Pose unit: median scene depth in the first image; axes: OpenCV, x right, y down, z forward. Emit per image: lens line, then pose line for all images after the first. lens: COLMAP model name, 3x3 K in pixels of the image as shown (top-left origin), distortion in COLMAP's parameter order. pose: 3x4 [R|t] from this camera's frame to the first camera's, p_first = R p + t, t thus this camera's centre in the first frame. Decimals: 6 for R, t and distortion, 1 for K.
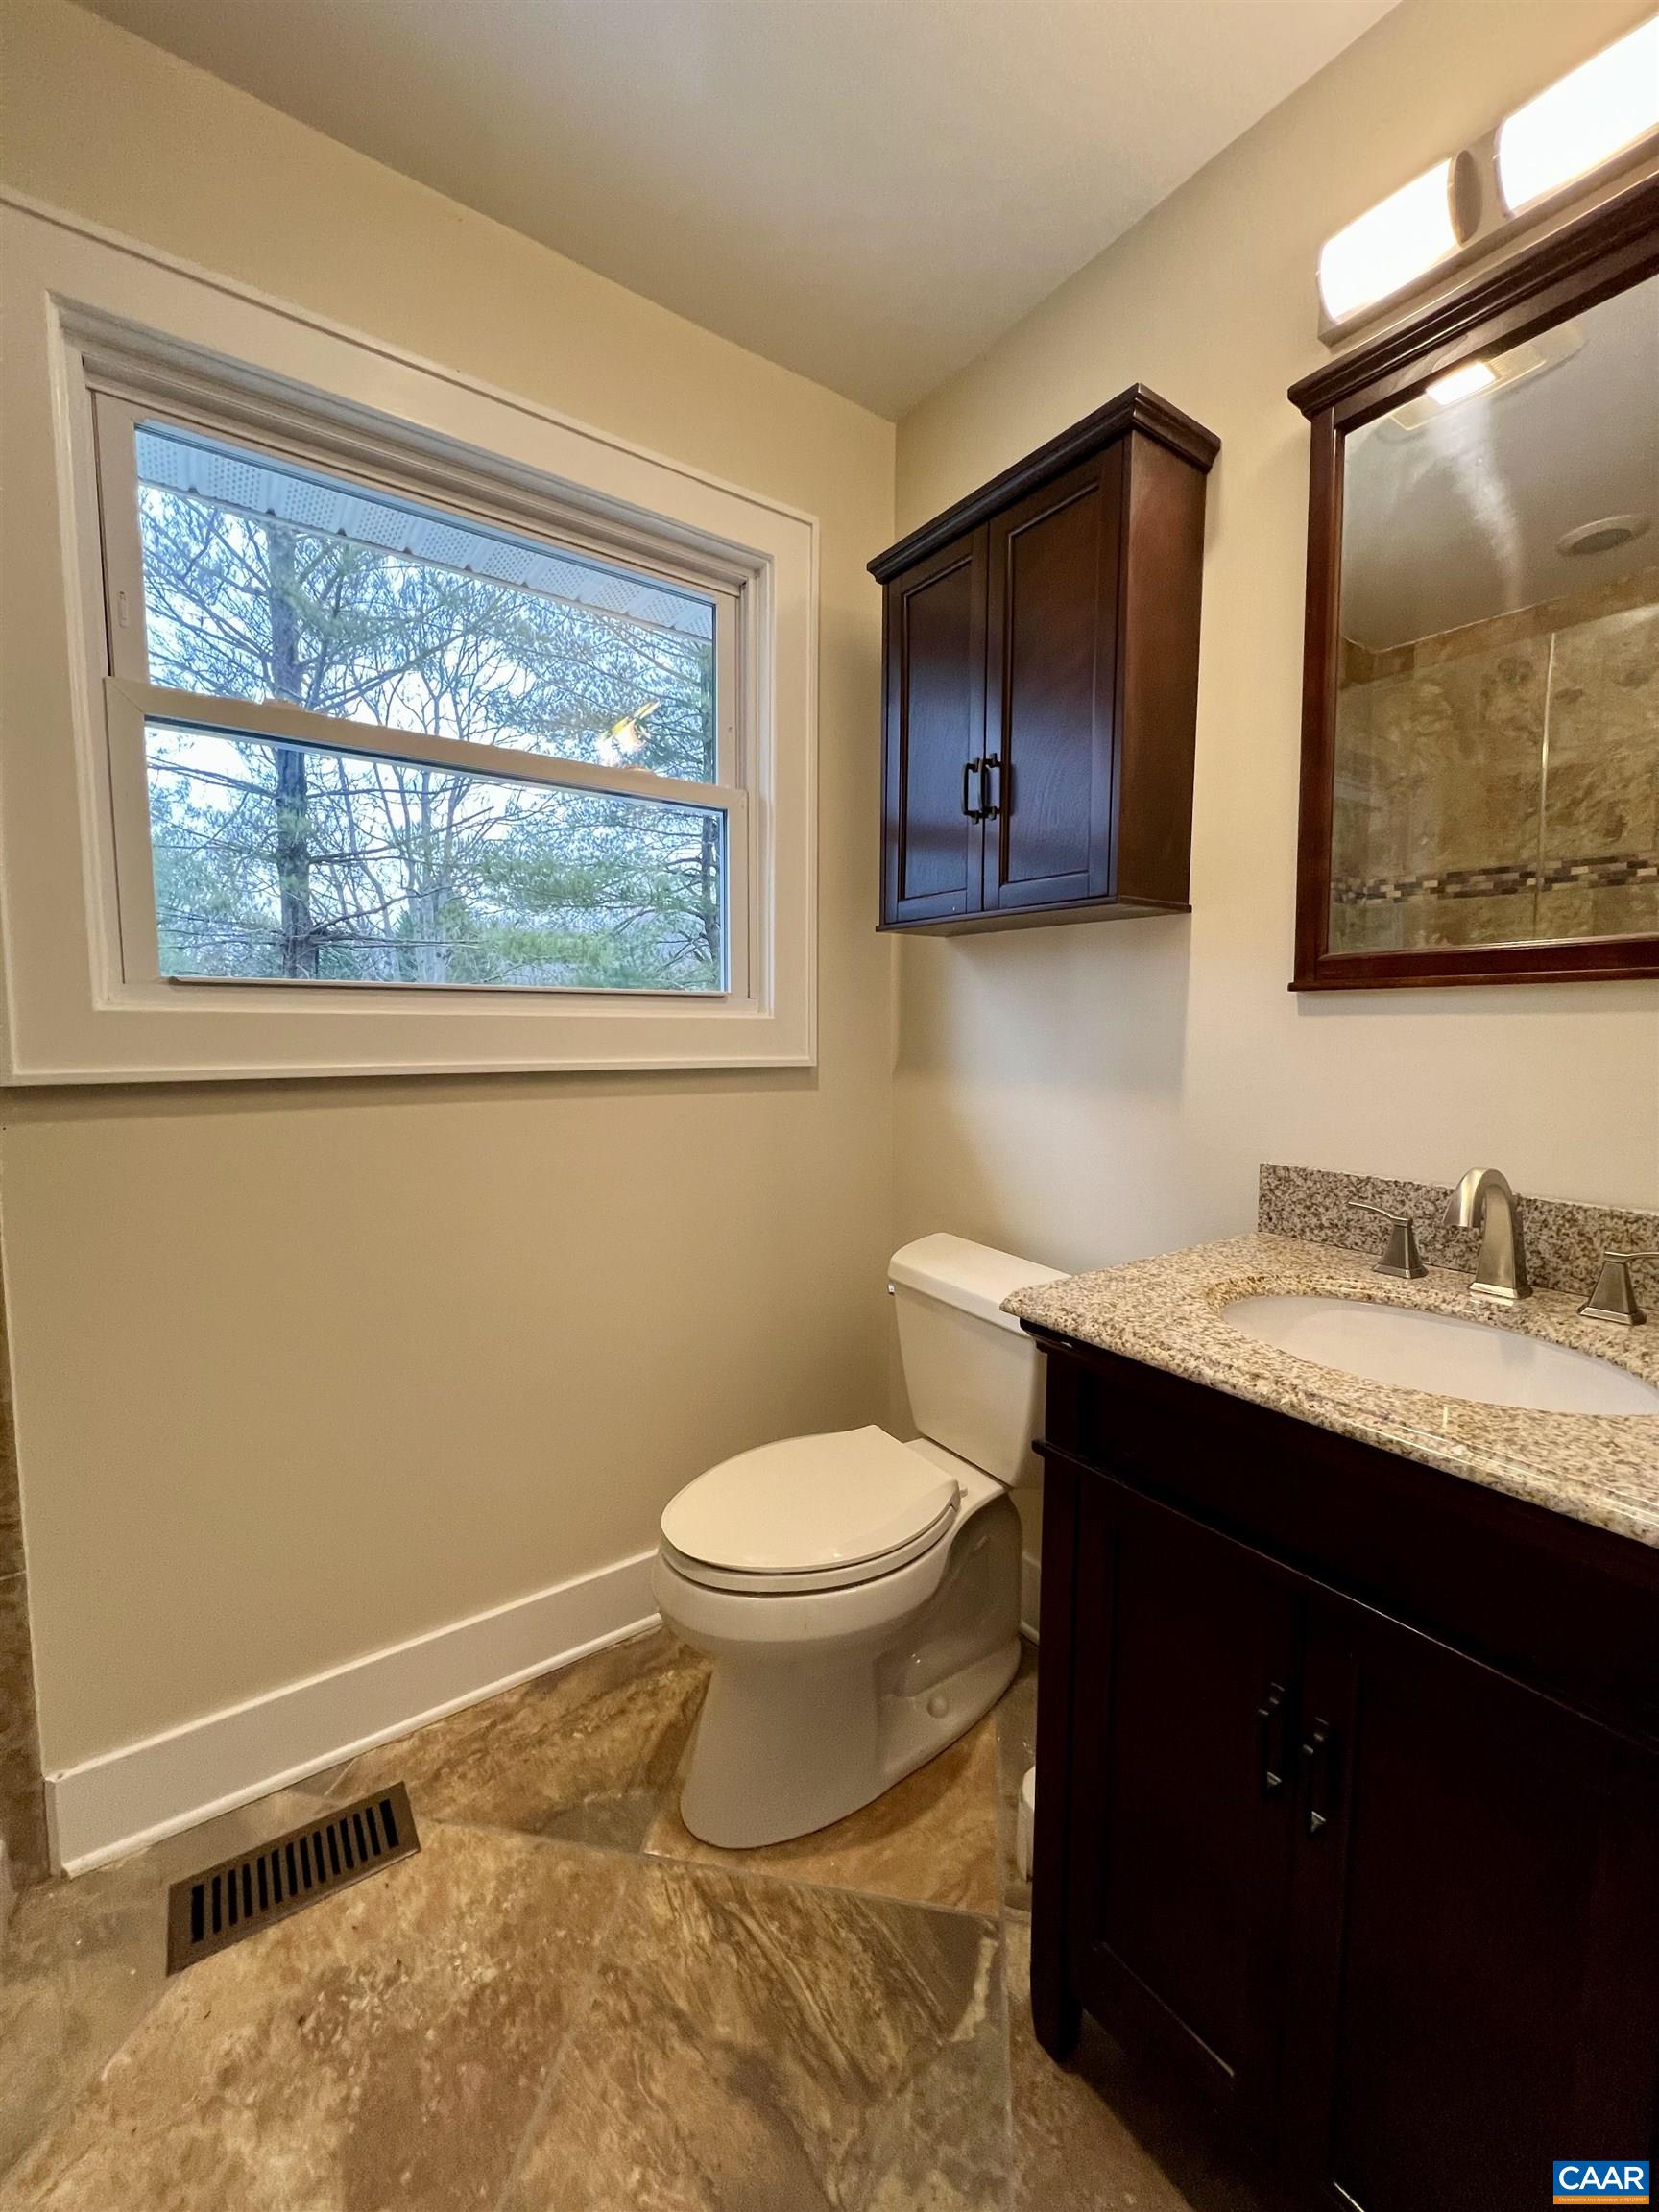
lens RADIAL K [[885.0, 0, 840.2], [0, 885.0, 1099.9], [0, 0, 1]] dist [-0.000010, 0.000194]
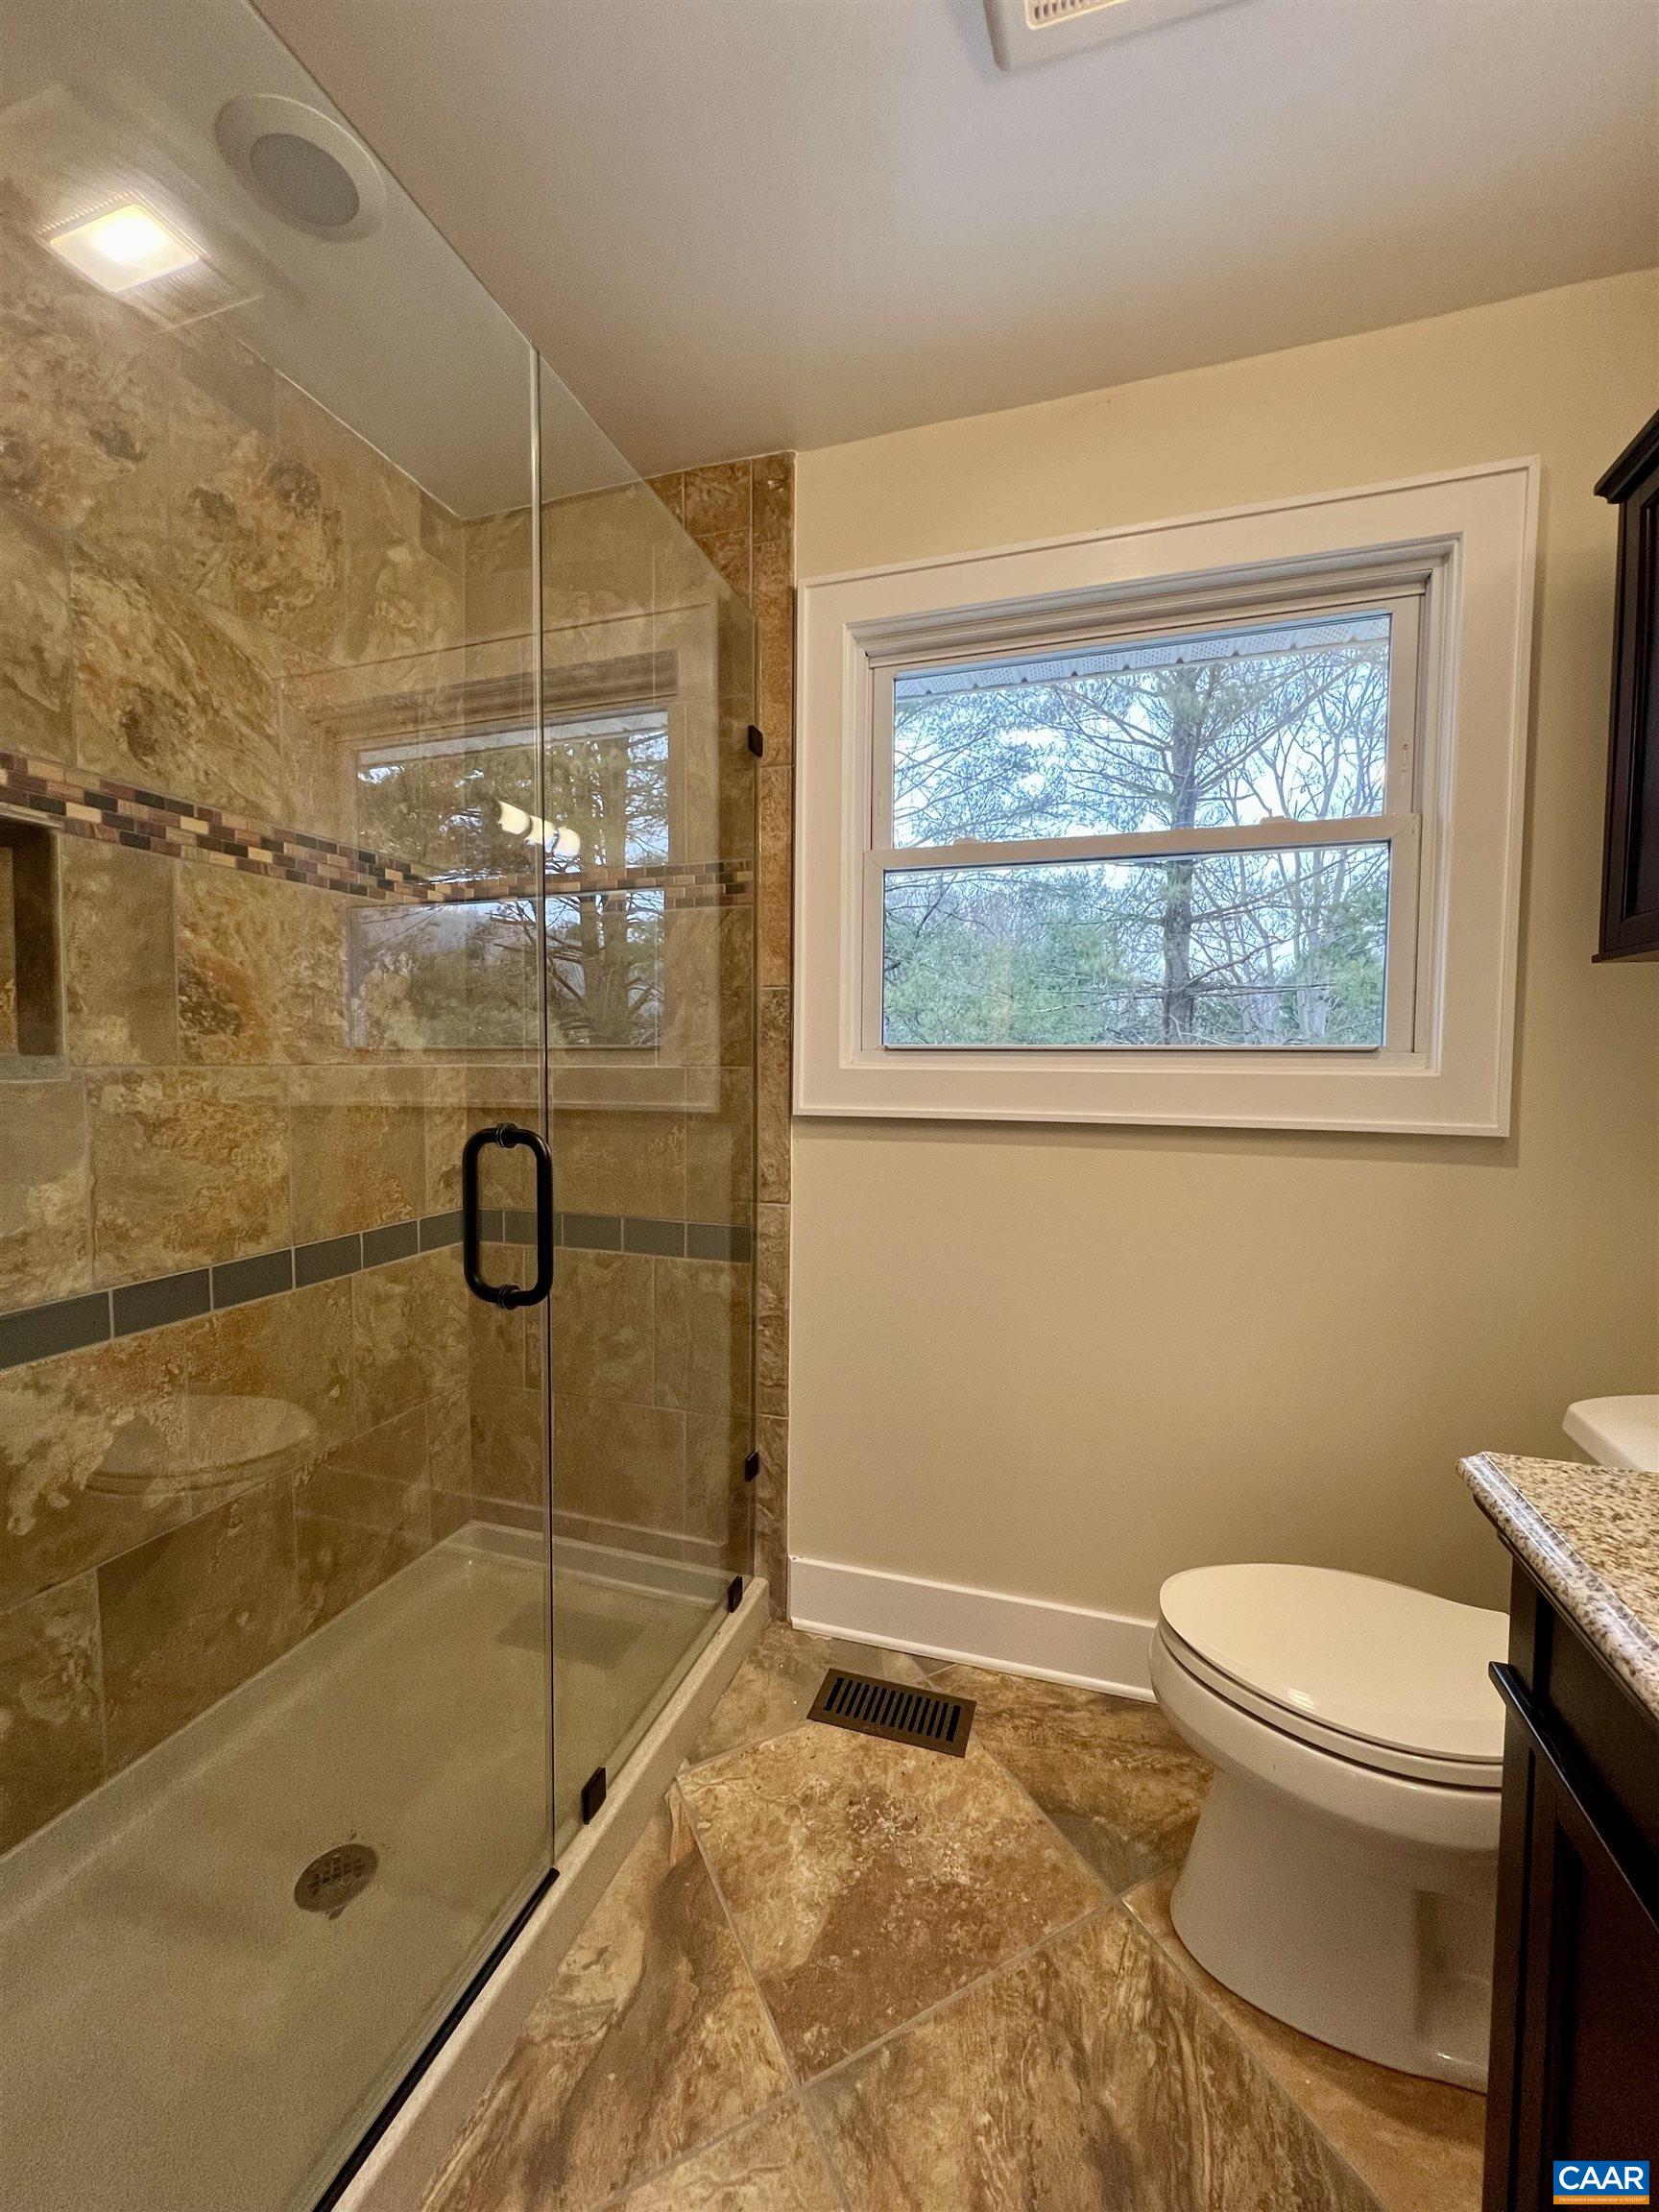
lens RADIAL K [[885.0, 0, 833.2], [0, 885.0, 1100.5], [0, 0, 1]] dist [-0.000010, 0.000194]
pose [[0.593737, 0.035345, -0.803882, 0.375422], [-0.074994, 0.997117, -0.011549, -0.025596], [0.801157, 0.067144, 0.594676, 0.074174]]
